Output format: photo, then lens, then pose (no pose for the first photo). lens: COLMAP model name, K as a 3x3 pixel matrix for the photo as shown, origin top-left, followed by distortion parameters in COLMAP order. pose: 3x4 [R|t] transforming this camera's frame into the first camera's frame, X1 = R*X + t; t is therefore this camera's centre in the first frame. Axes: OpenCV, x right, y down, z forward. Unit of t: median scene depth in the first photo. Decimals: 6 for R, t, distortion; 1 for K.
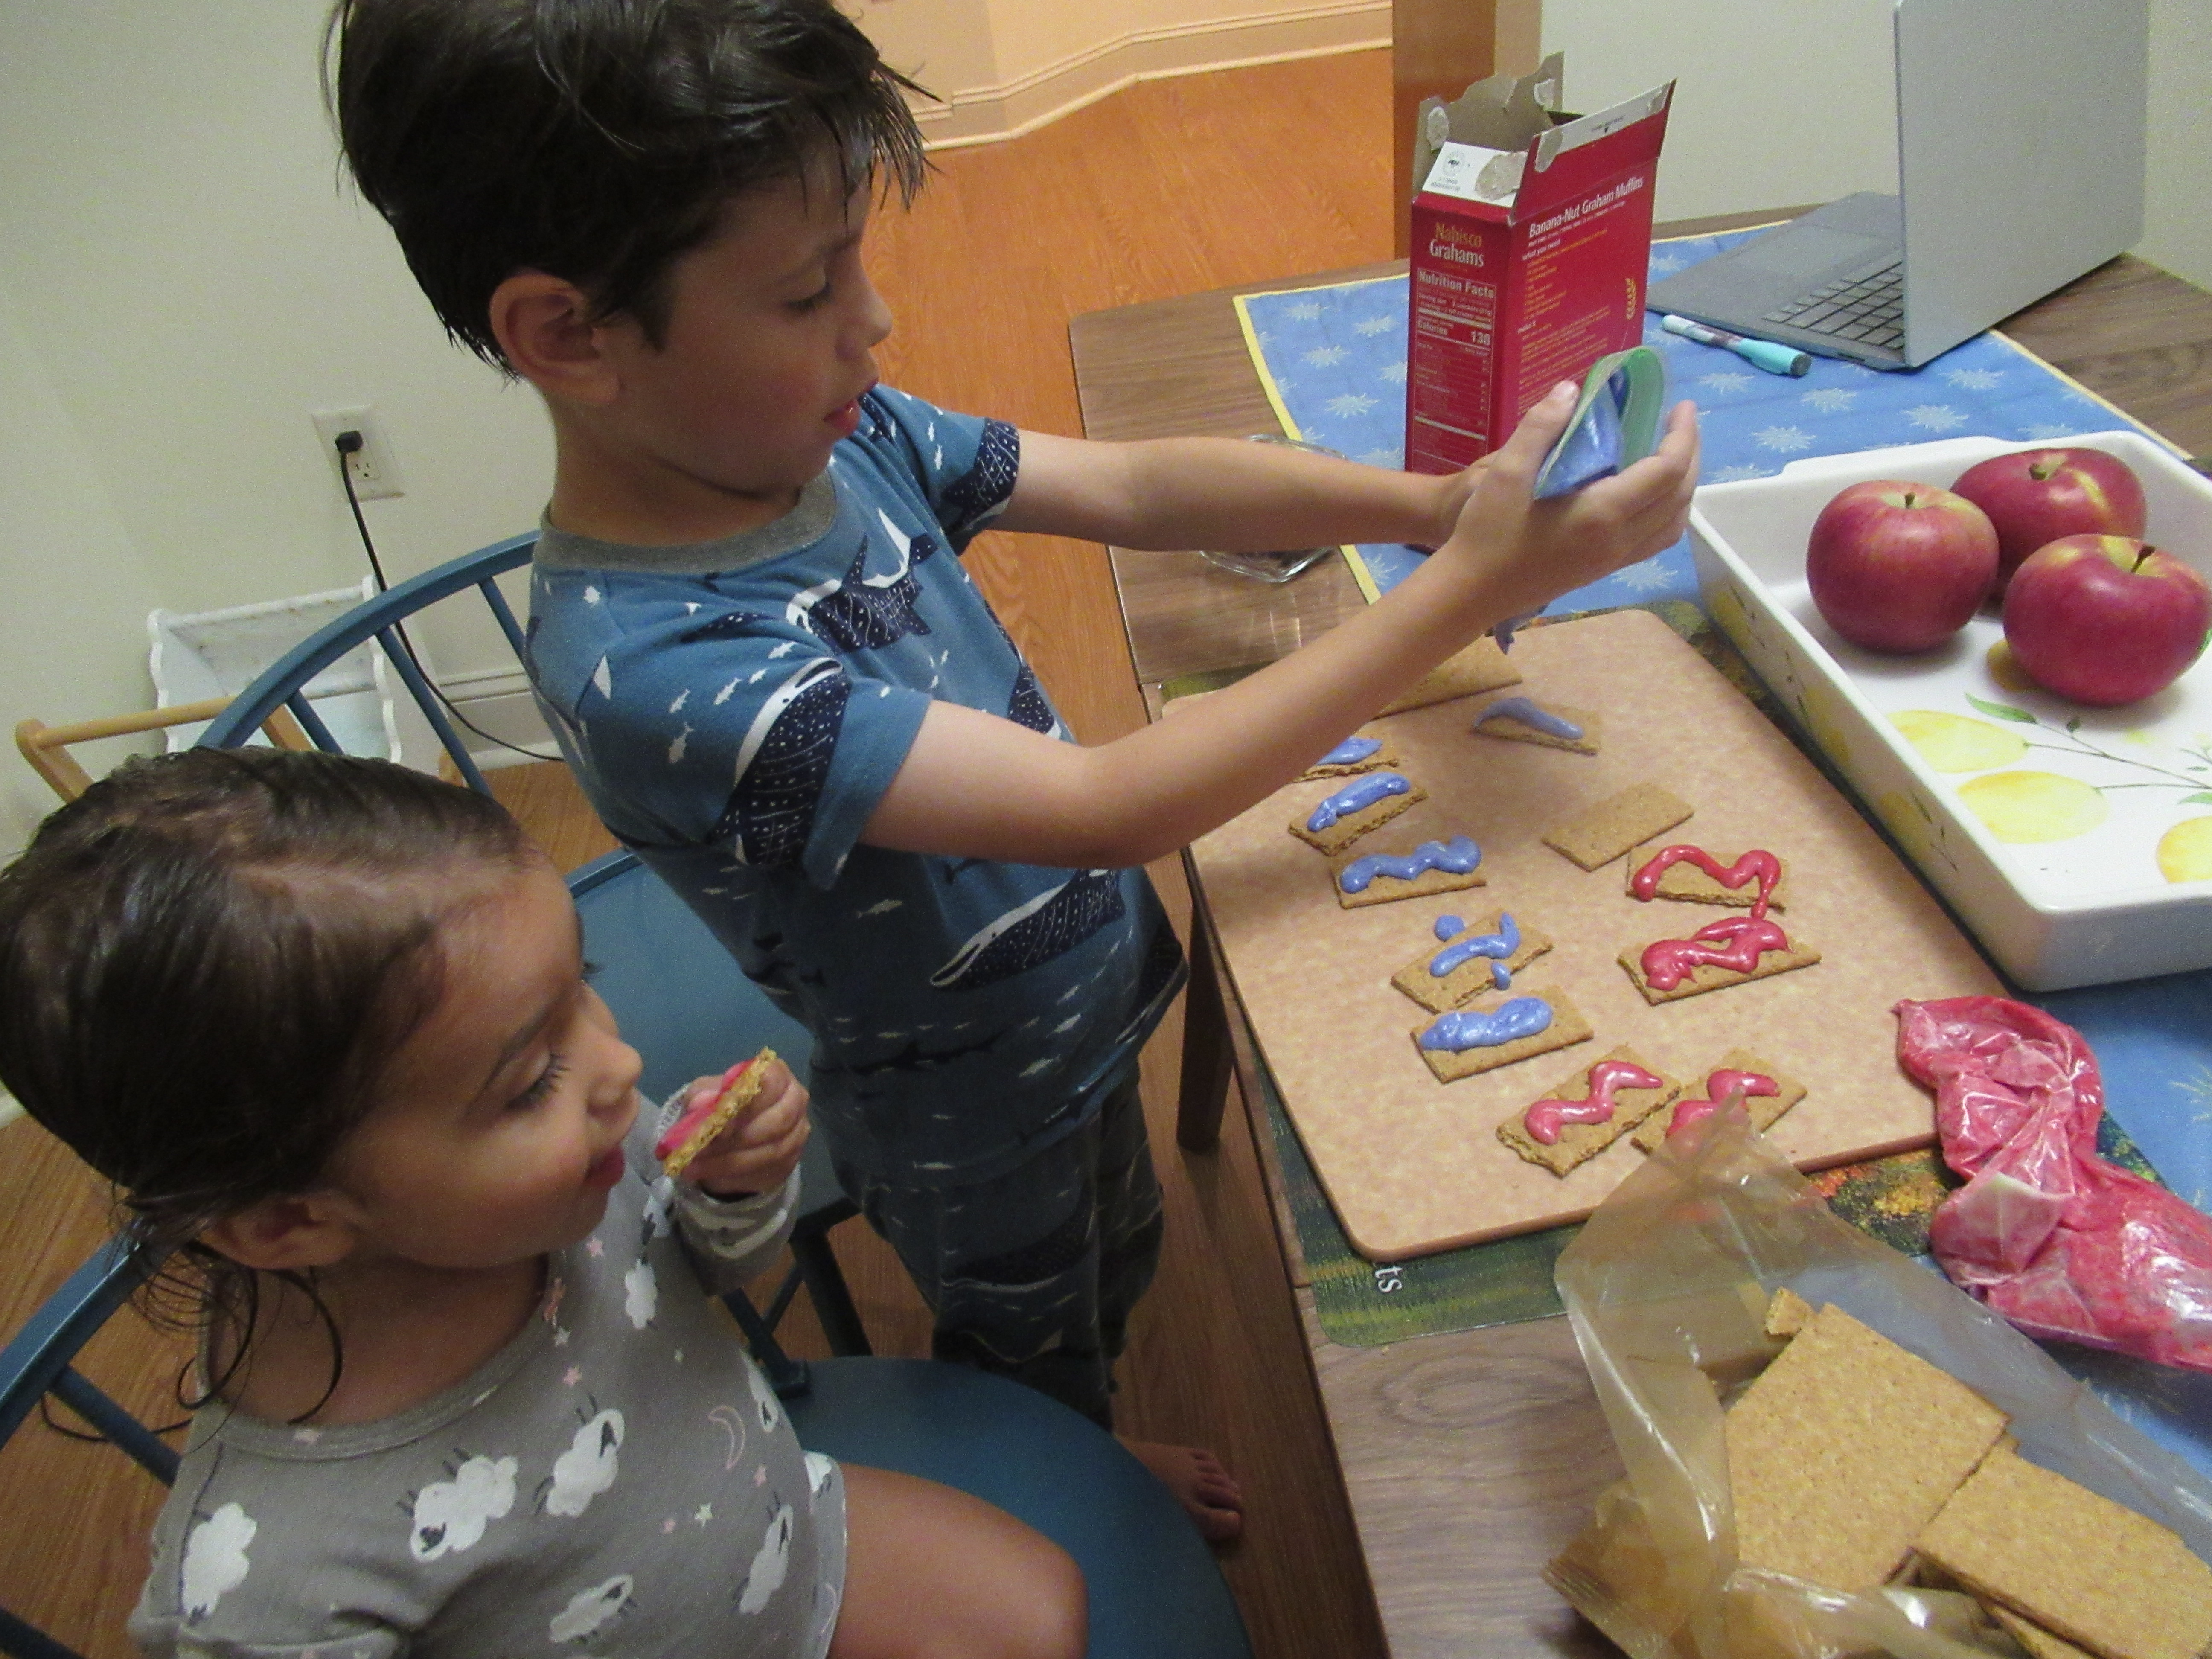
lens RADIAL K [[1627.7, 0, 1120.6], [0, 1627.7, 829.6], [0, 0, 1]] dist [0.005368, -0.012082]
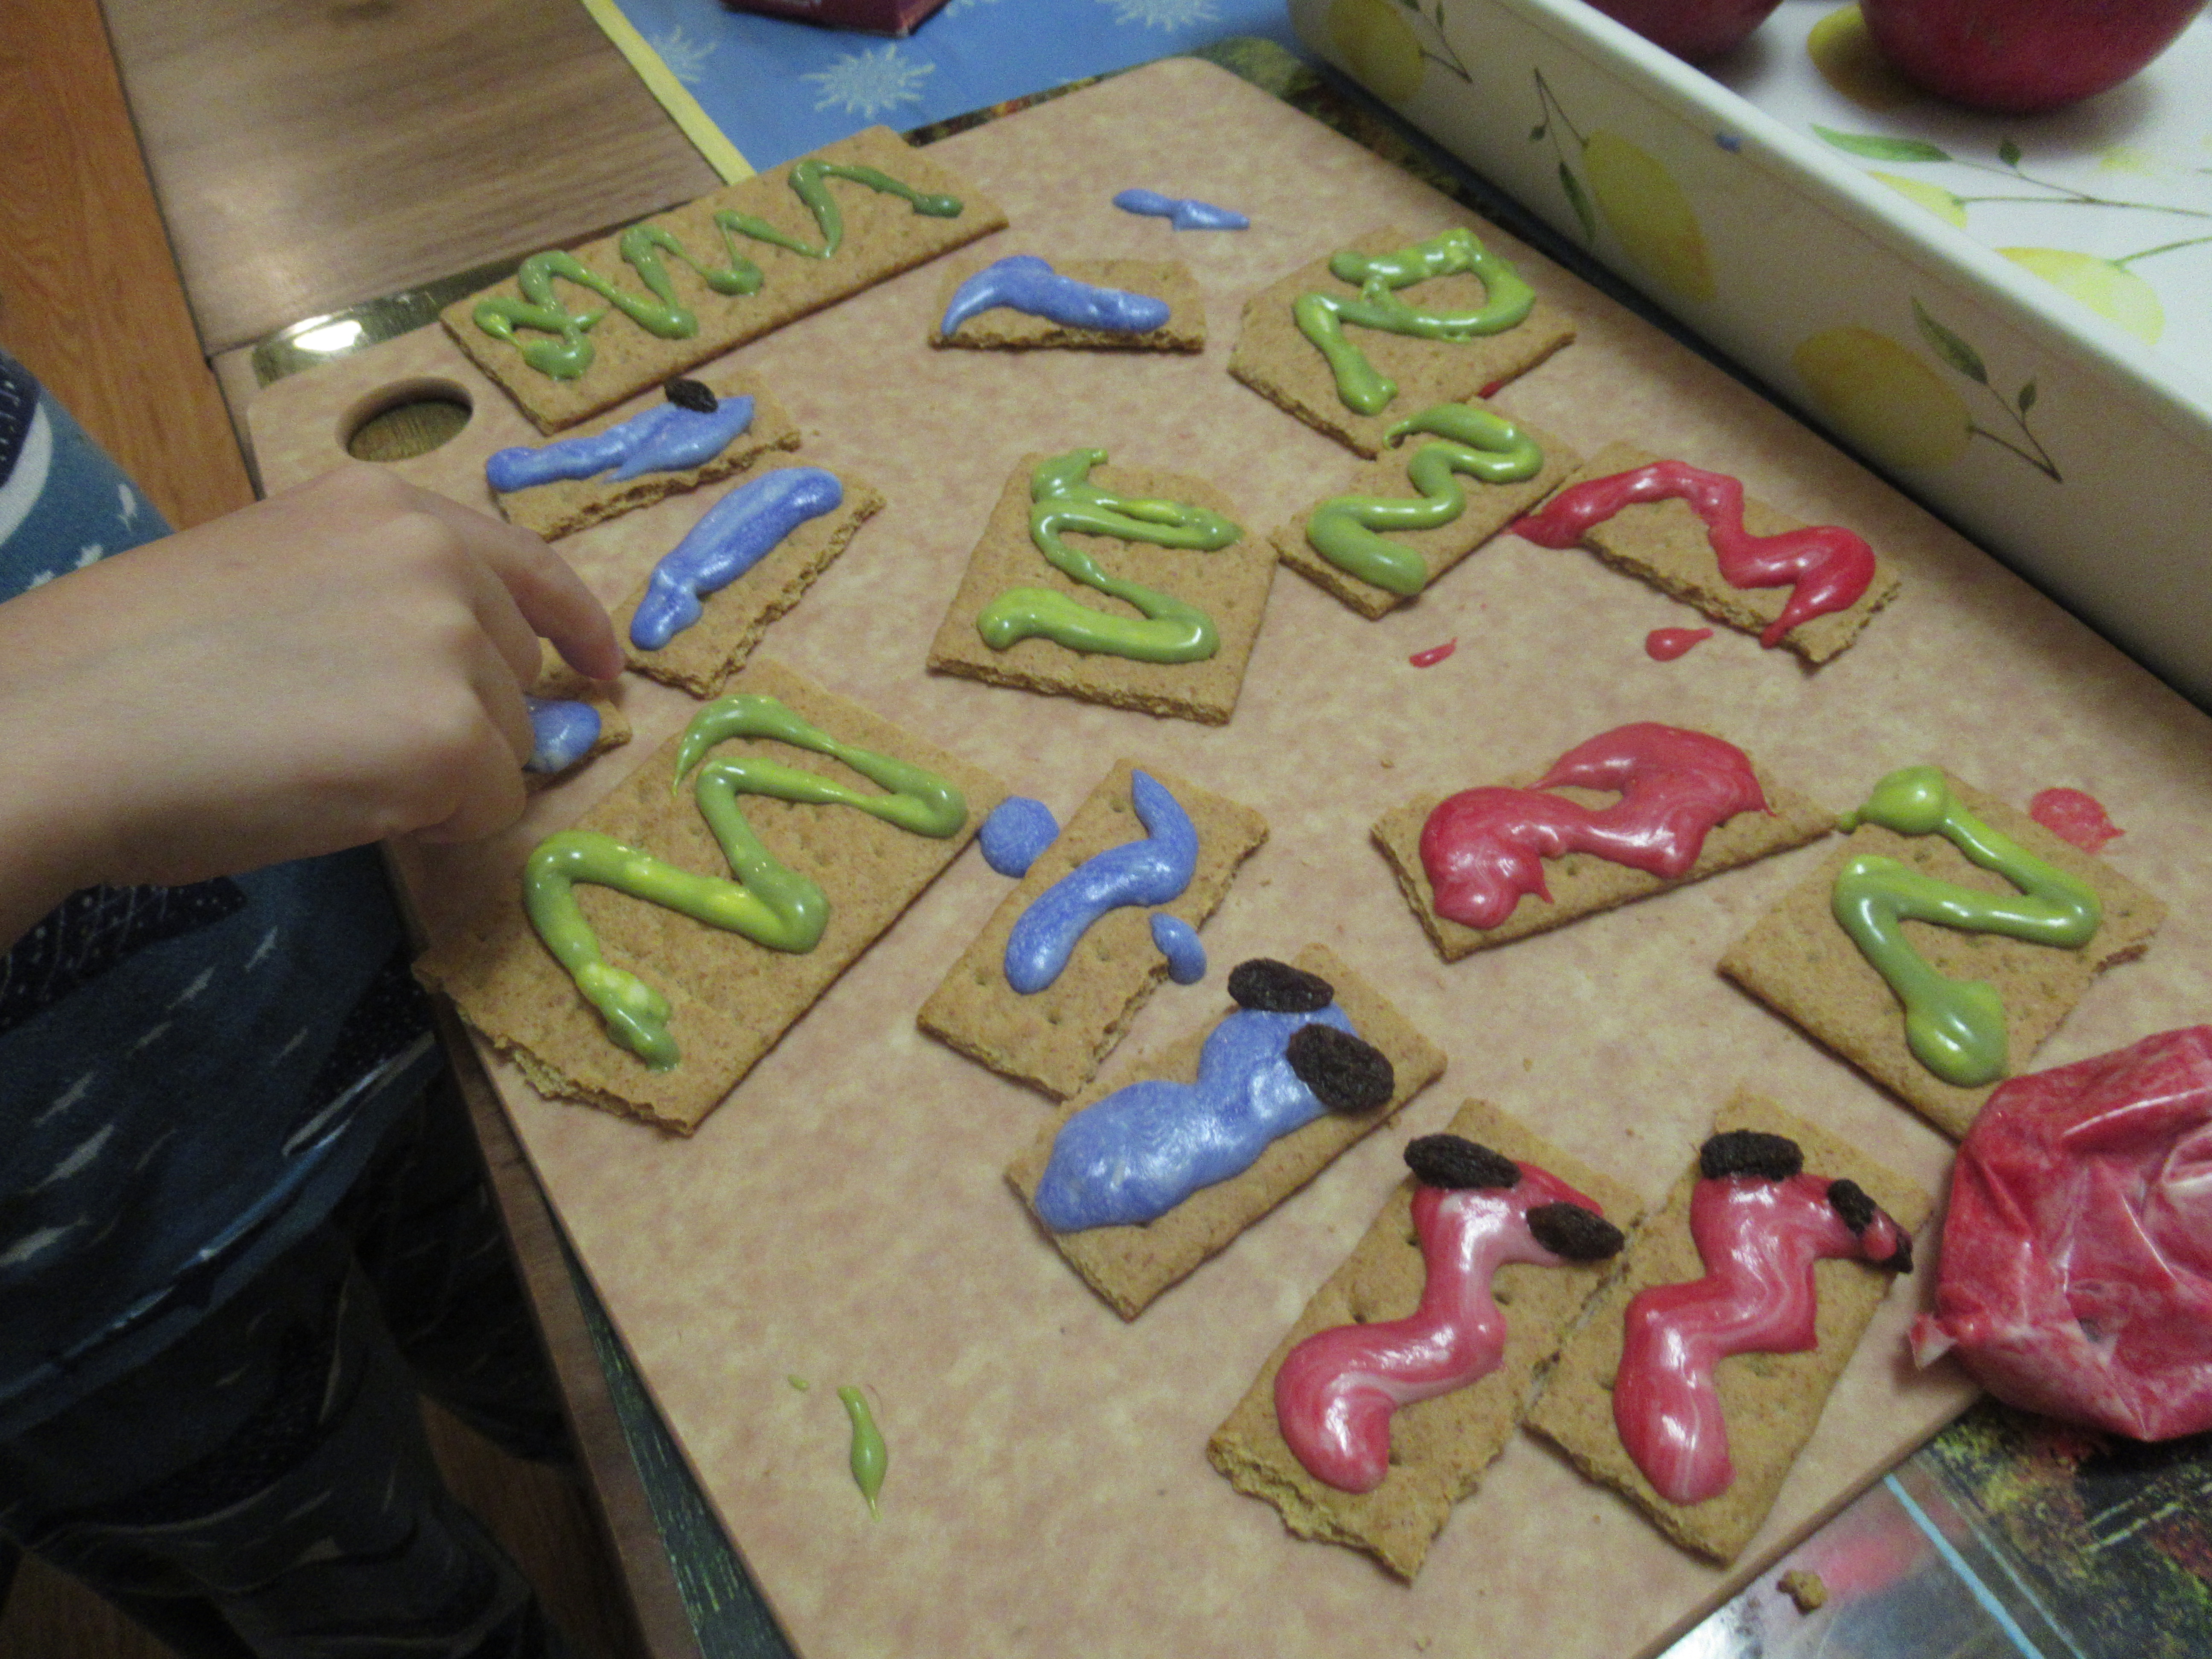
lens RADIAL K [[1627.7, 0, 1128.5], [0, 1627.7, 837.4], [0, 0, 1]] dist [0.005368, -0.012082]
pose [[0.920770, -0.249864, 0.299585, 0.107516], [0.179111, 0.953003, 0.244343, -0.036329], [-0.346558, -0.171325, 0.922250, 0.634009]]
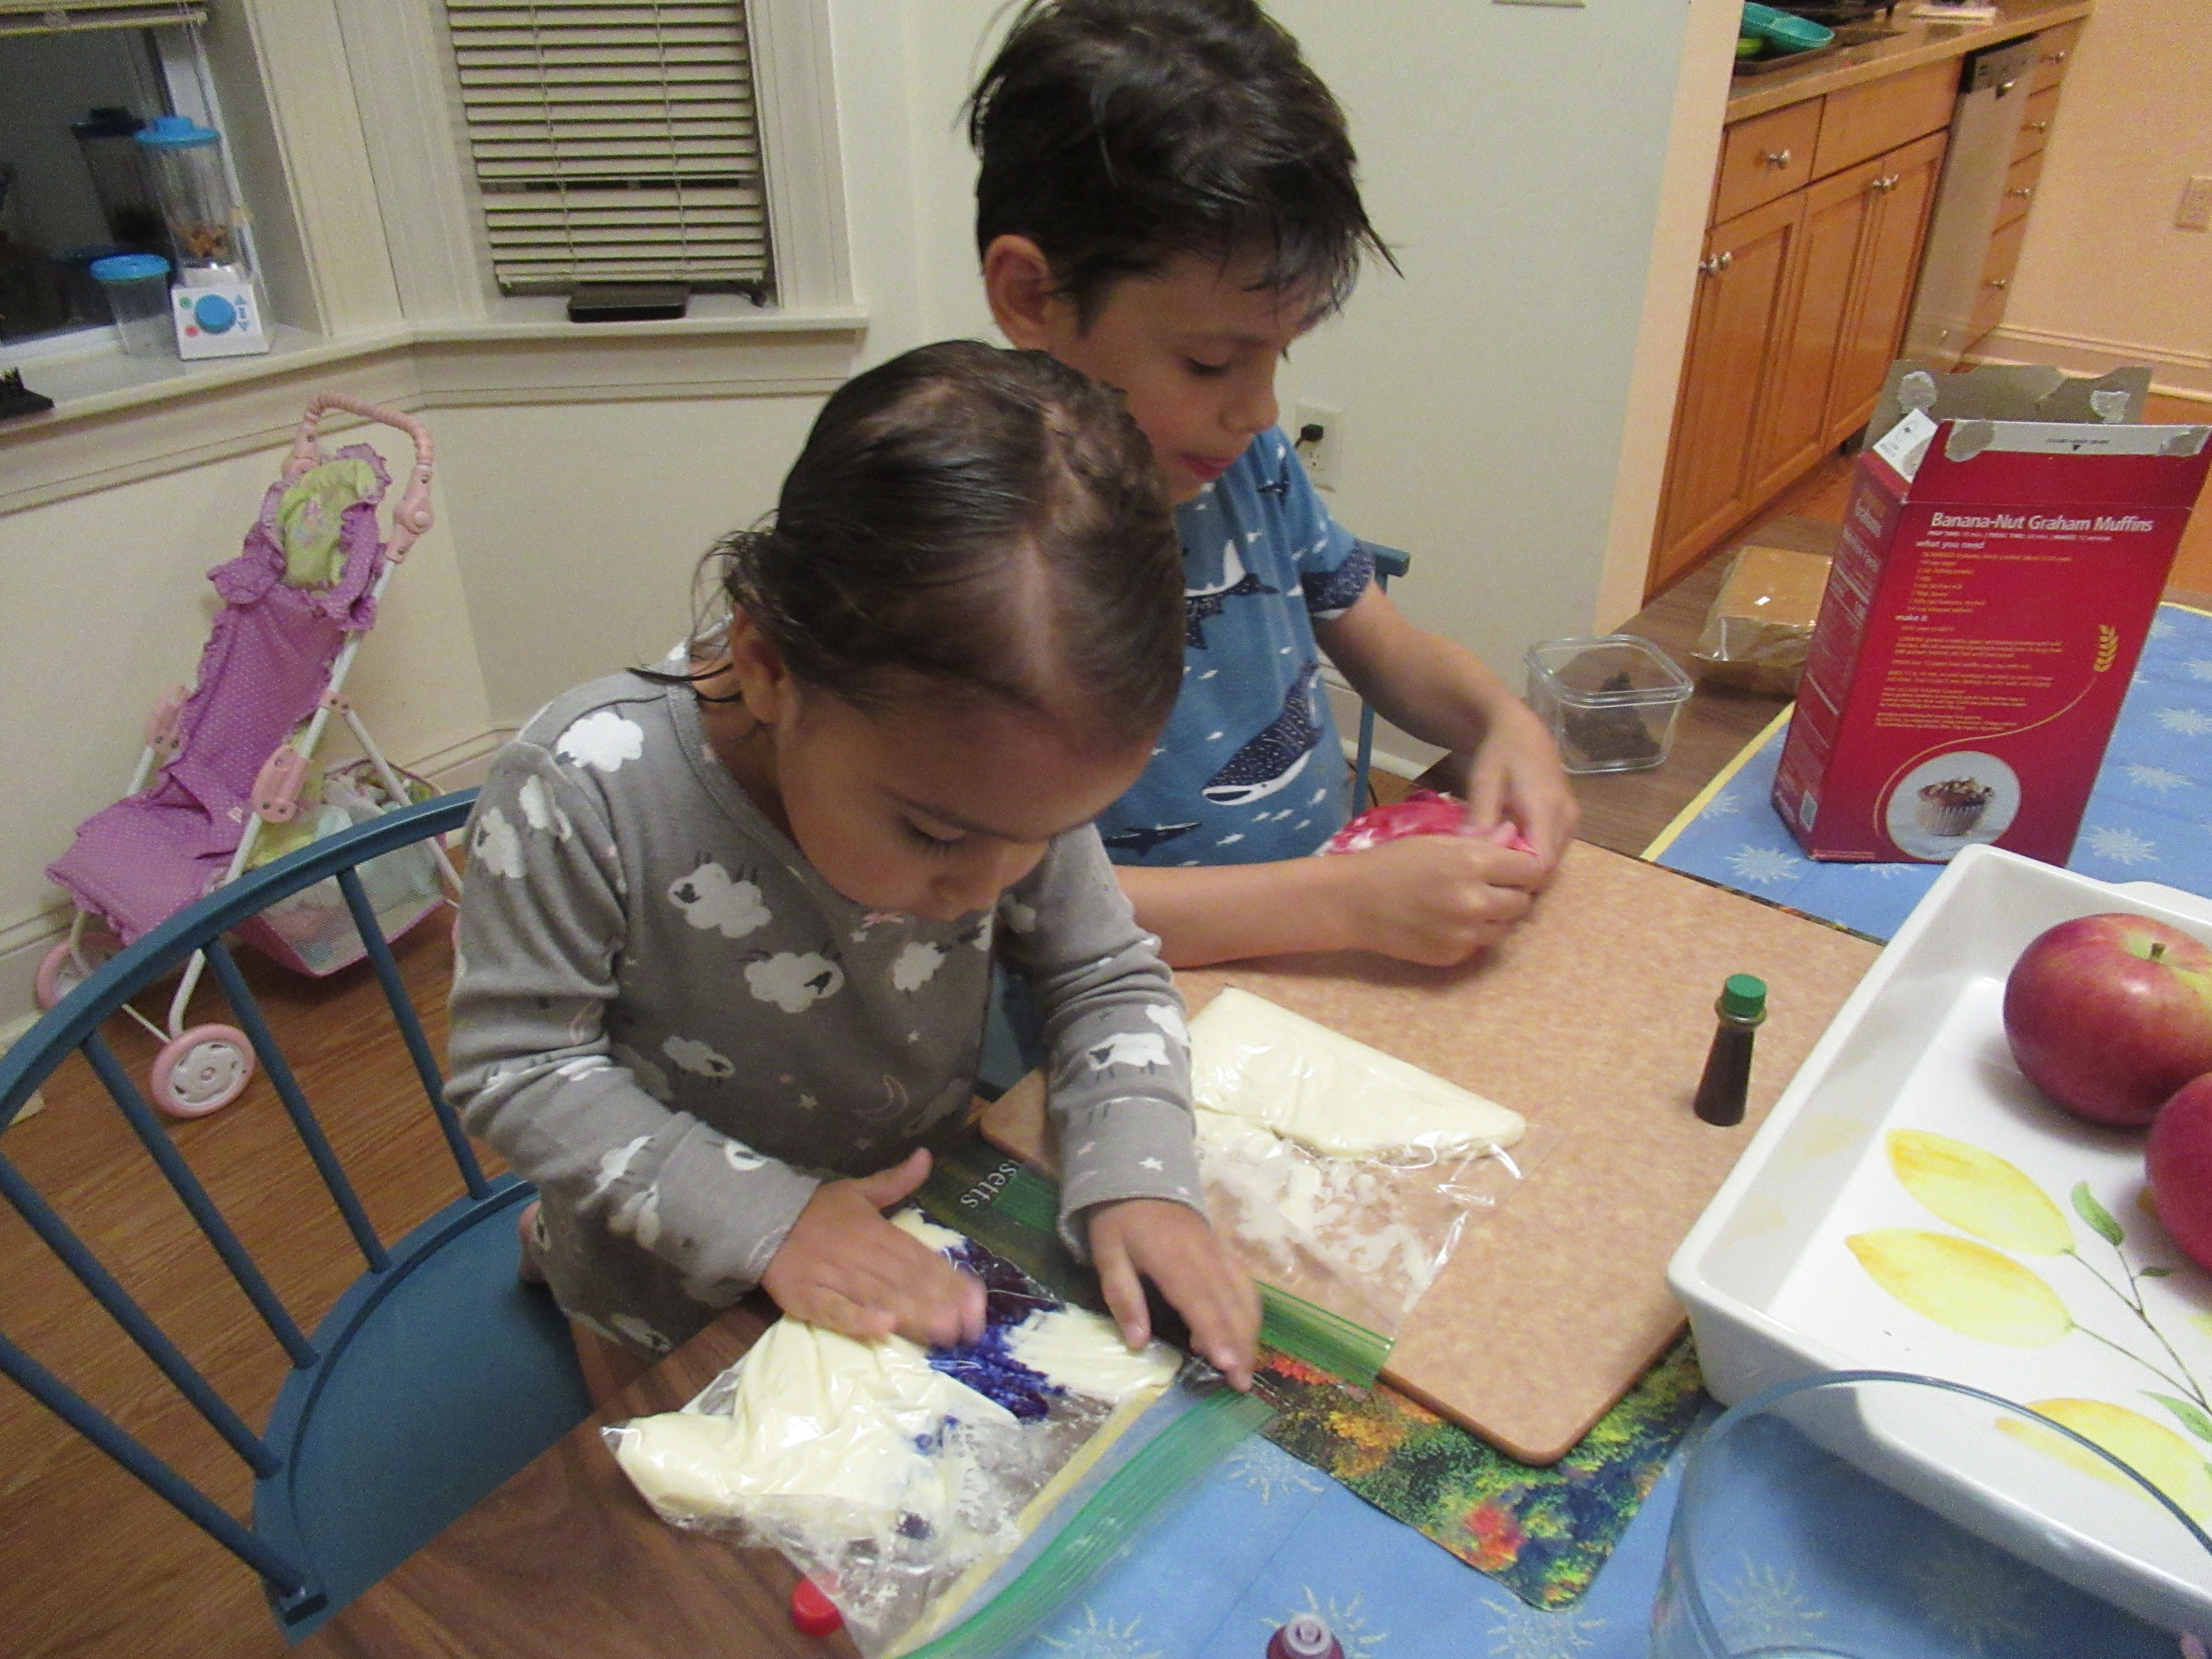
lens RADIAL K [[1627.7, 0, 1111.5], [0, 1627.7, 828.7], [0, 0, 1]] dist [0.005368, -0.012082]
pose [[0.703978, 0.450630, -0.548951, 0.638906], [-0.483725, 0.870160, 0.093977, -0.093270], [0.520024, 0.199384, 0.830554, 0.026084]]
